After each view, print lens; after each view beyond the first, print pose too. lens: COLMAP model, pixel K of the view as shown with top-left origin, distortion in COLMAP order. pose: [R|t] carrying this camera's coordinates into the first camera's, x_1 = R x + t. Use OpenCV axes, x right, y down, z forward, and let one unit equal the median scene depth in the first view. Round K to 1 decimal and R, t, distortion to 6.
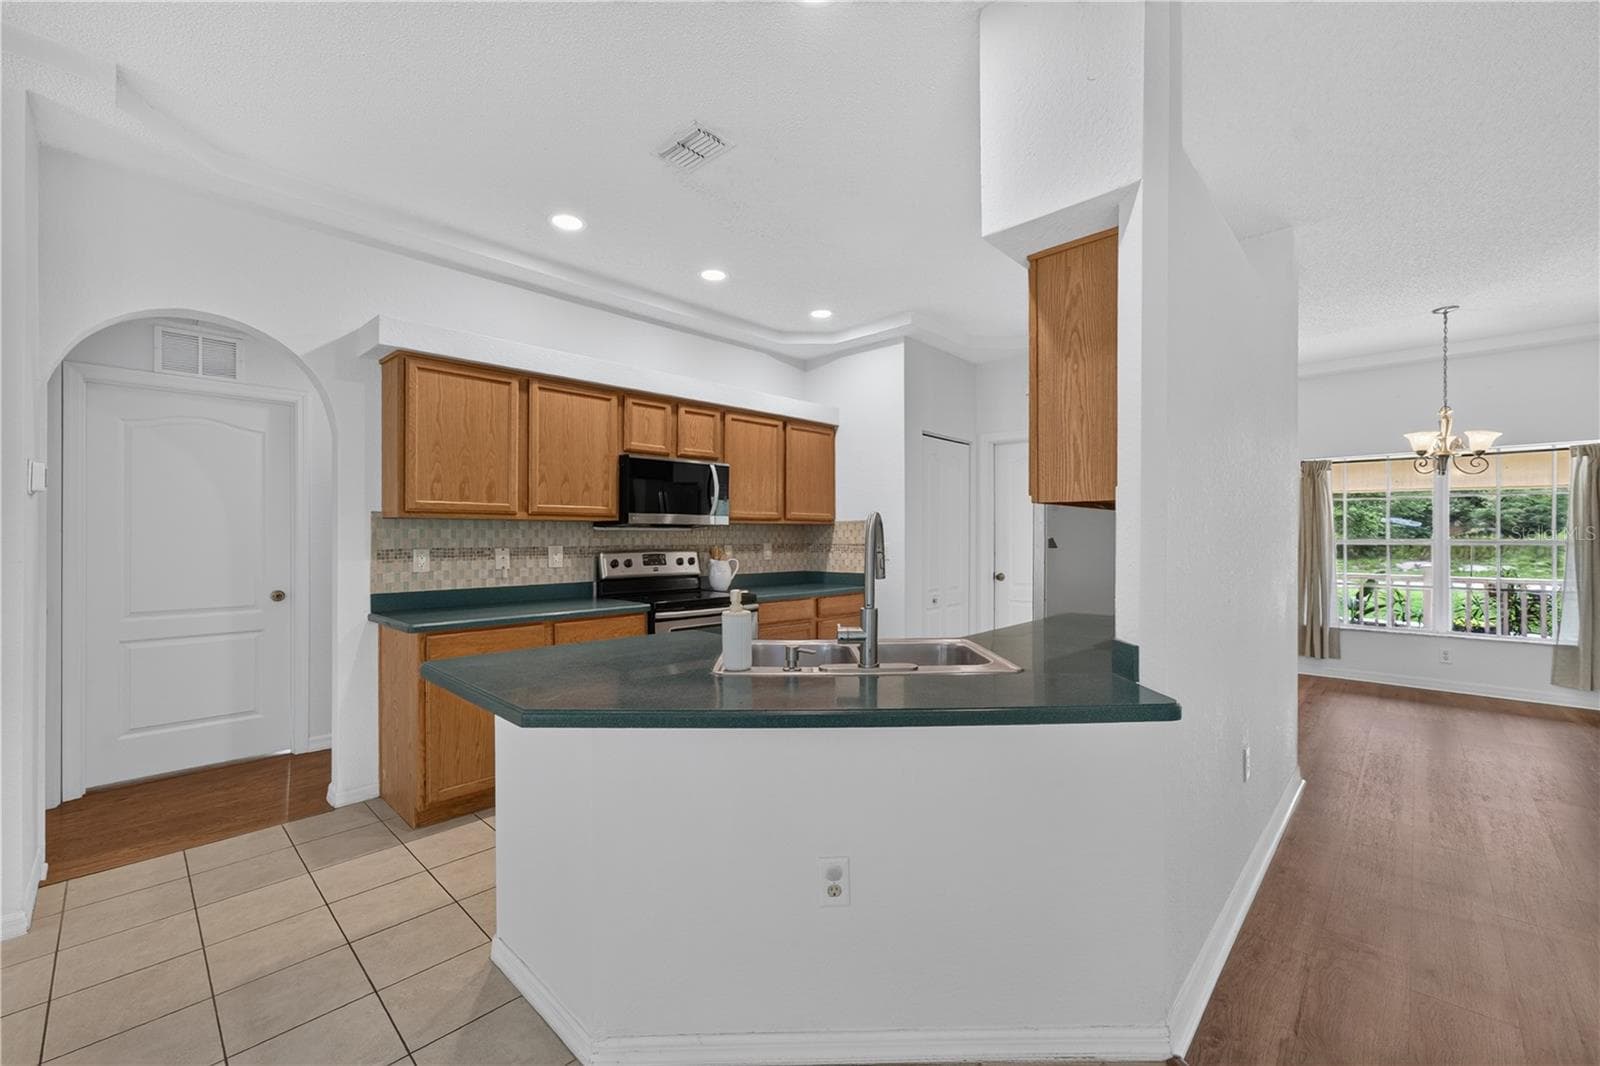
lens RADIAL K [[647.7, 0, 797.2], [0, 647.7, 527.7], [0, 0, 1]] dist [-0.033250, 0.025278]
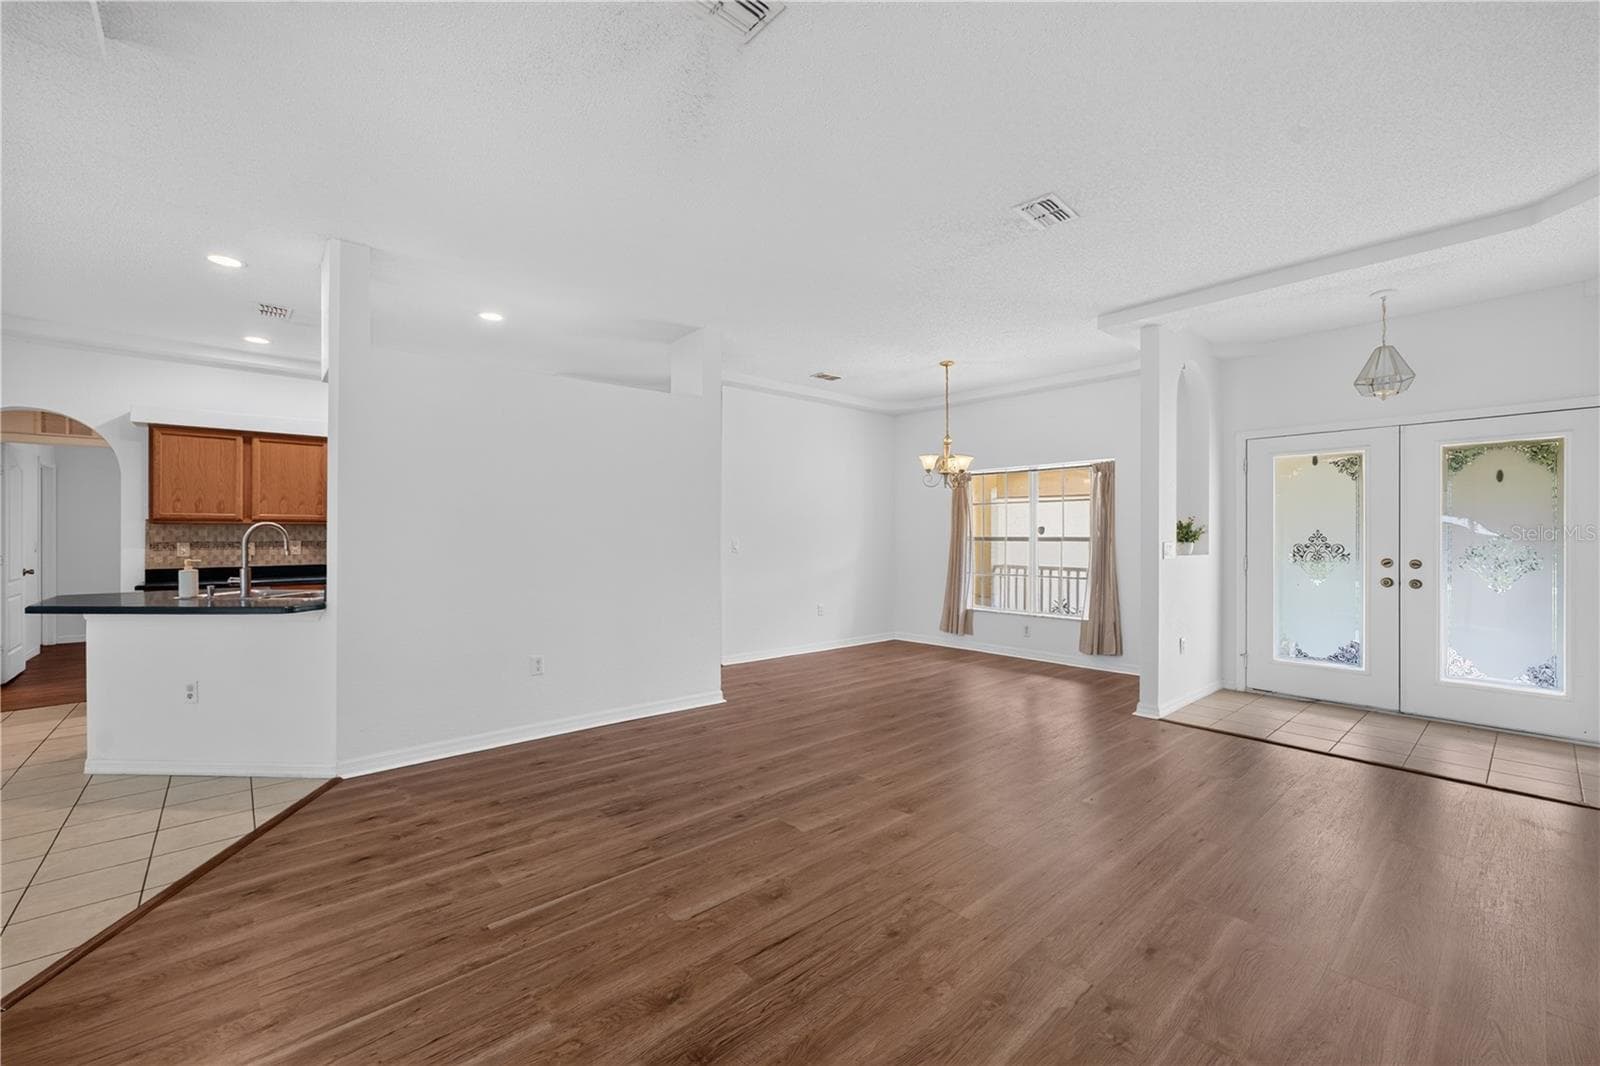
lens RADIAL K [[647.7, 0, 797.2], [0, 647.7, 527.7], [0, 0, 1]] dist [-0.033250, 0.025278]
pose [[0.995796, -0.001275, -0.091595, 1.063600], [0.001288, 0.999999, 0.000080, -0.001474], [0.091595, -0.000197, 0.995796, -0.451482]]
